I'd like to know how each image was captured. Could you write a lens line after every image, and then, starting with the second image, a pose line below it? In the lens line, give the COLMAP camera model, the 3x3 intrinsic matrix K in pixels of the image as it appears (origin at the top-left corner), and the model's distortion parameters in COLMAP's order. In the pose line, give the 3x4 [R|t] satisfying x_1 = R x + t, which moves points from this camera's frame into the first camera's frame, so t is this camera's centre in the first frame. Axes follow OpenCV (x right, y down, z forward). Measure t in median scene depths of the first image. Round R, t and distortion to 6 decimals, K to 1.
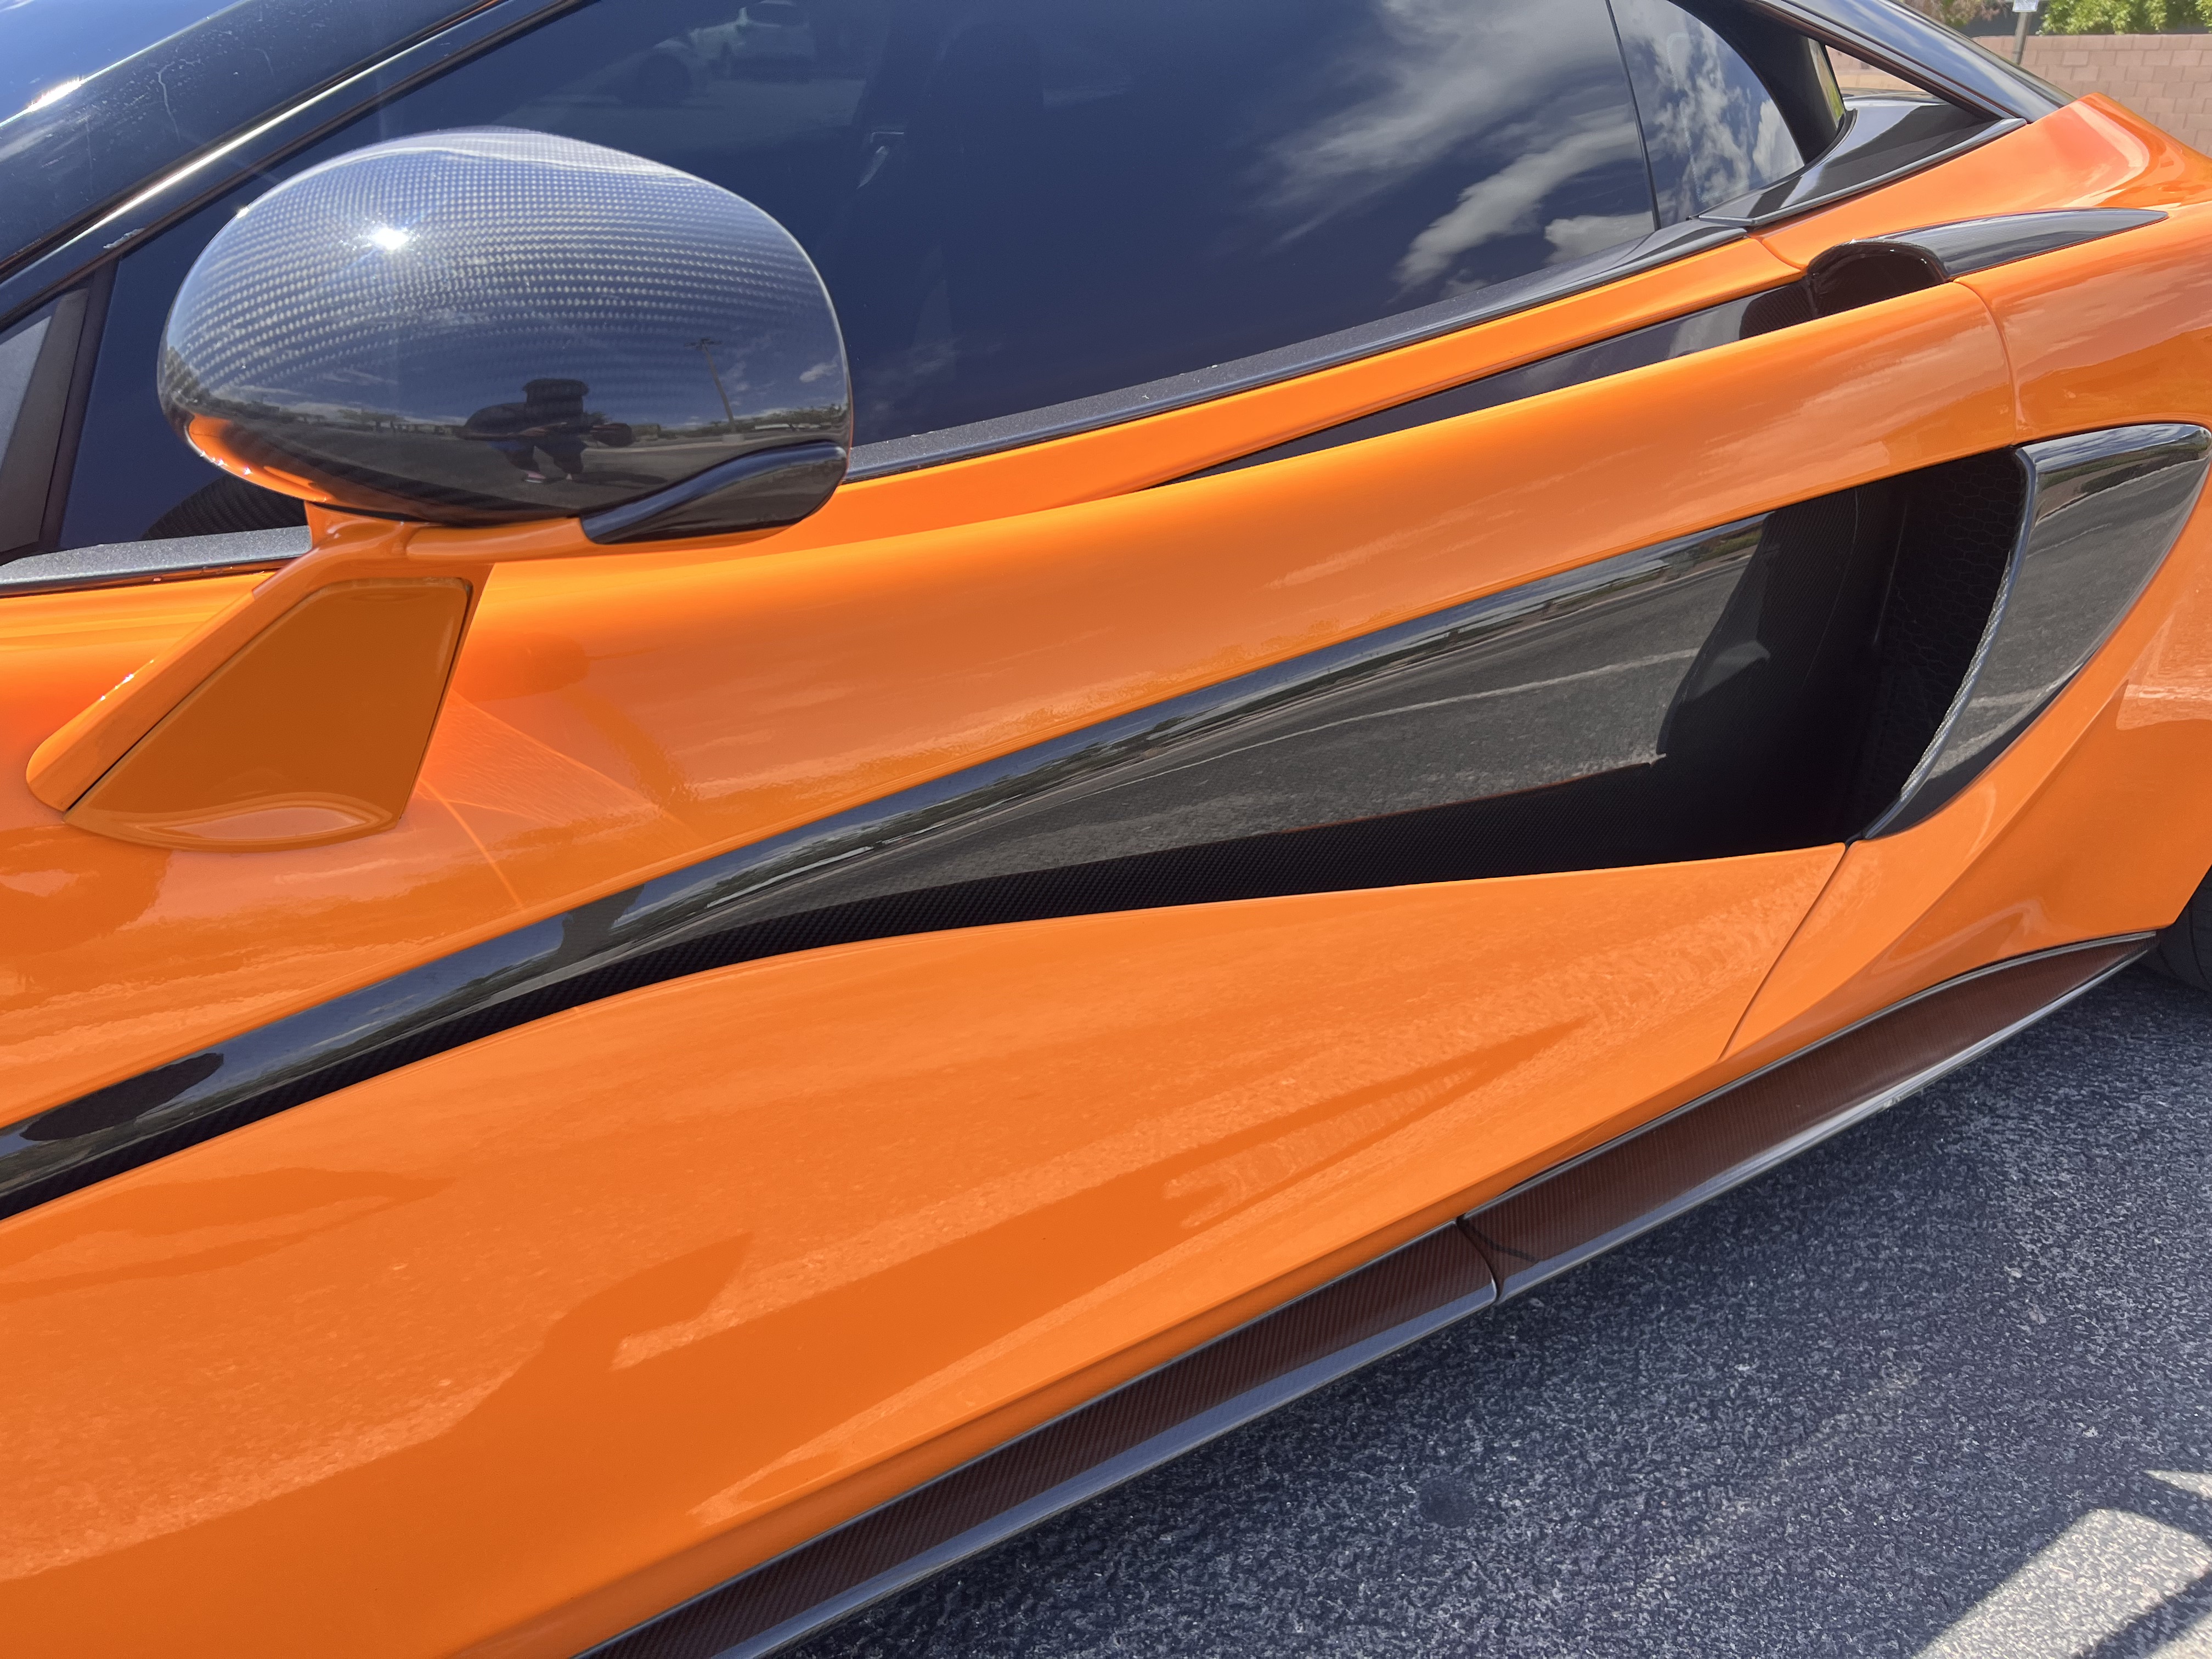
lens RADIAL K [[1669.7, 0, 1106.0], [0, 1669.7, 829.5], [0, 0, 1]] dist [0.030808, -0.029174]
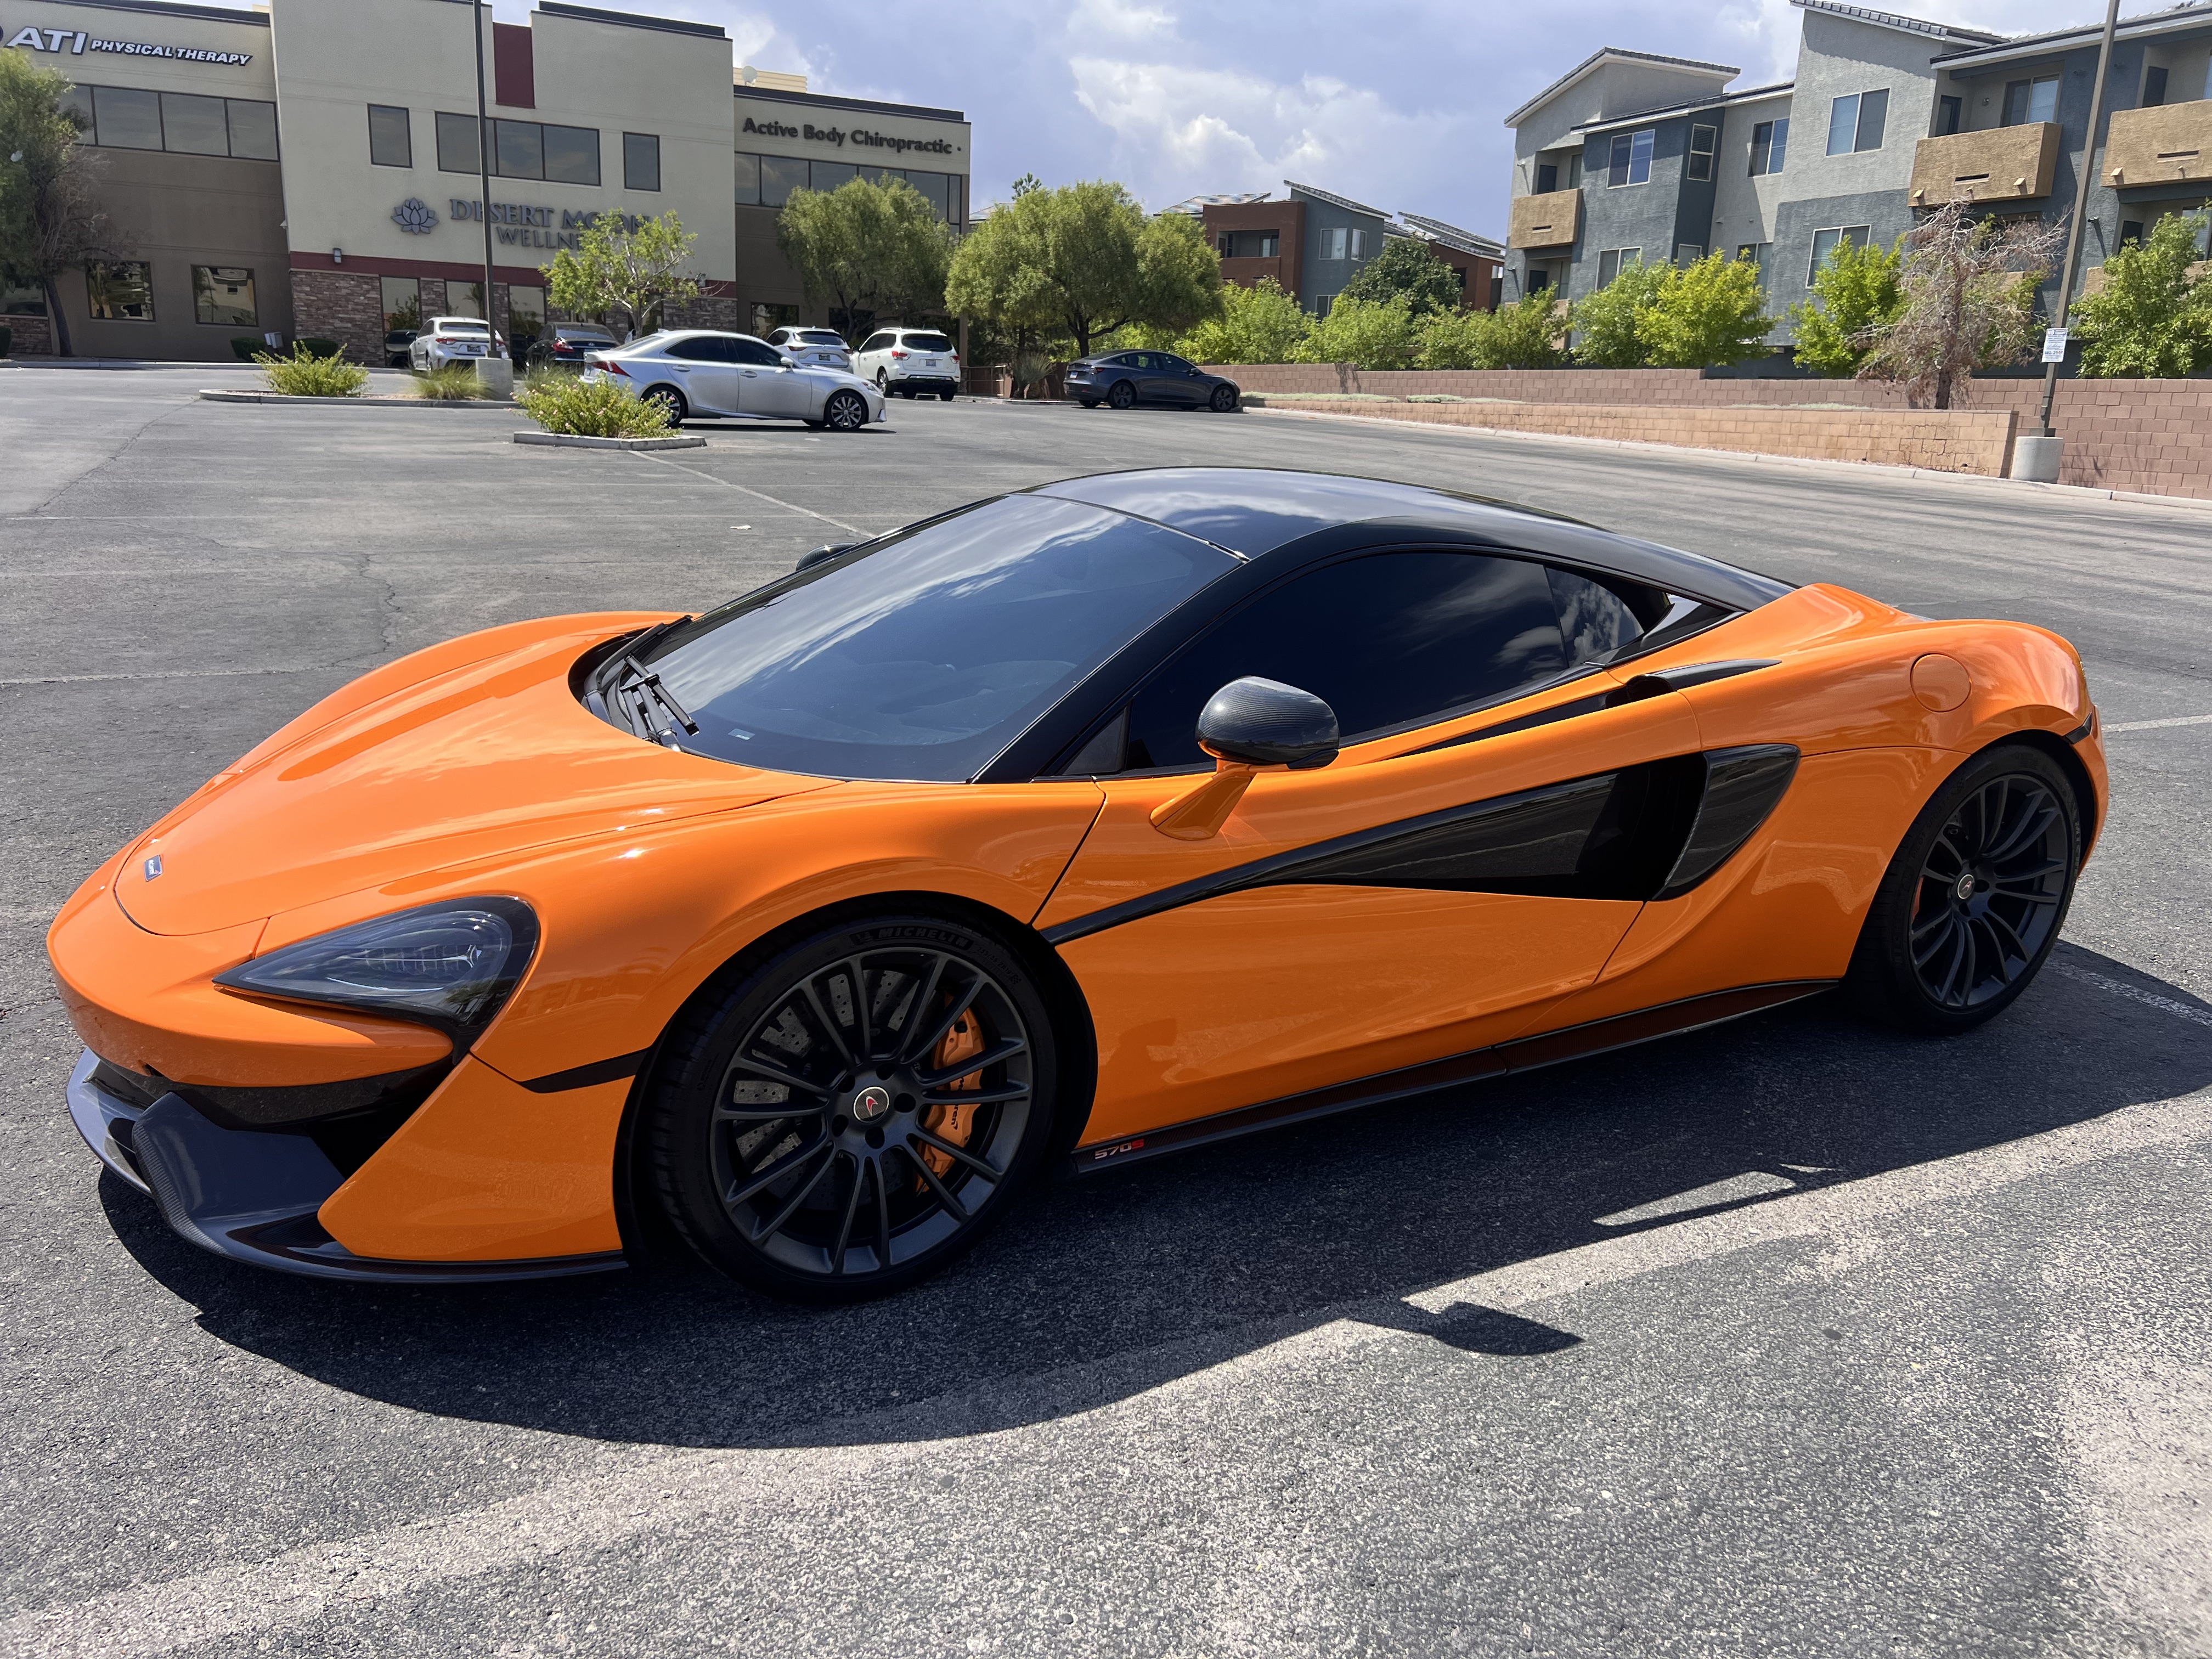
lens RADIAL K [[1669.7, 0, 1106.0], [0, 1669.7, 829.5], [0, 0, 1]] dist [0.030808, -0.029174]
pose [[0.998166, 0.023857, -0.055637, -0.239367], [-0.032380, 0.986954, -0.157715, 0.327676], [0.051148, 0.159227, 0.985916, -1.576404]]
